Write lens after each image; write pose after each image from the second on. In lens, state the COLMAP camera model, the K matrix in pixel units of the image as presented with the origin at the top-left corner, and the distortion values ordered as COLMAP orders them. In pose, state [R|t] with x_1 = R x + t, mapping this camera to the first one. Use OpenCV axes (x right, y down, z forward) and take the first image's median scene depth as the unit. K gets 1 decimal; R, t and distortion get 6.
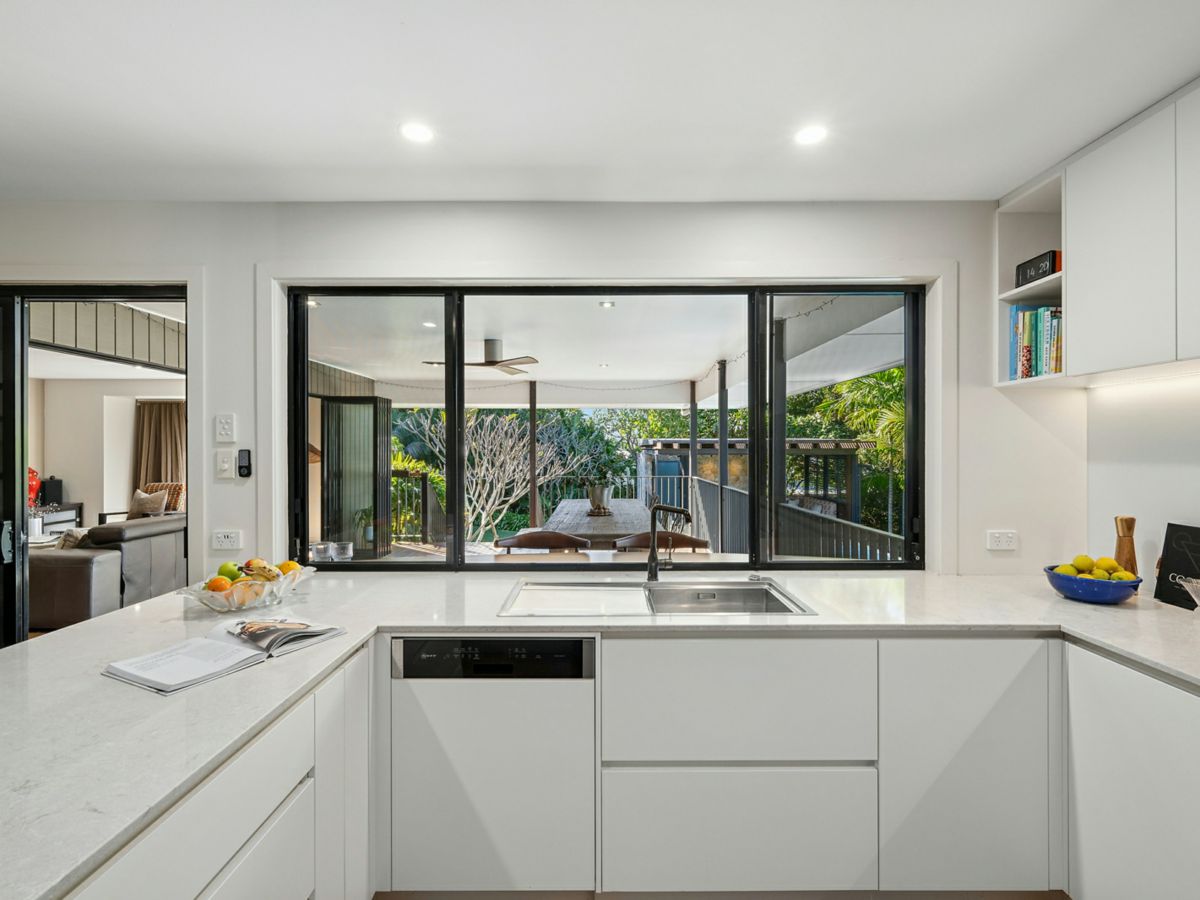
lens RADIAL K [[570.0, 0, 605.5], [0, 570.0, 453.8], [0, 0, 1]] dist [0.003537, 0.001709]
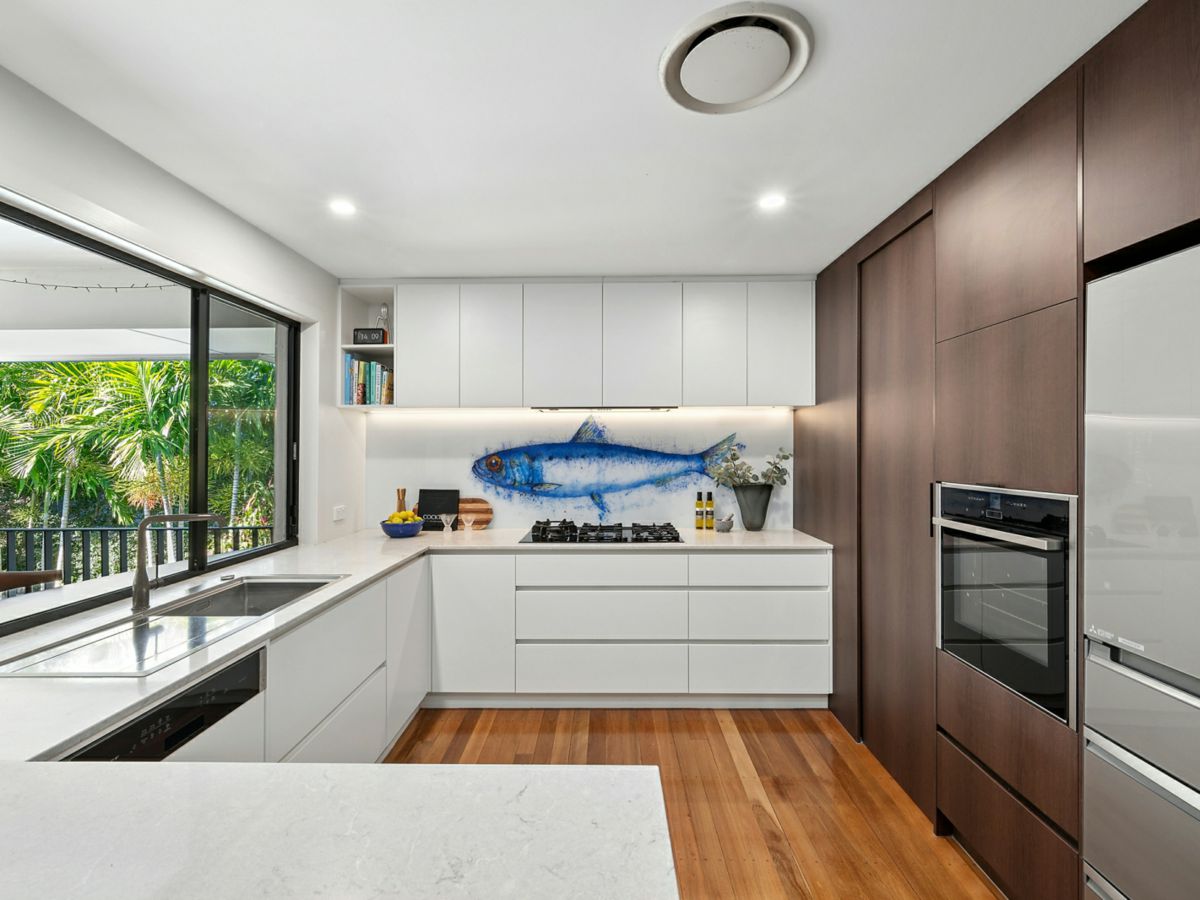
lens RADIAL K [[549.8, 0, 604.0], [0, 549.8, 459.3], [0, 0, 1]] dist [0.023369, 0.000330]
pose [[0.010053, -0.015357, 0.999832, -0.759871], [0.012194, 0.999810, 0.015234, 0.000957], [-0.999875, 0.012039, 0.010239, 0.336324]]
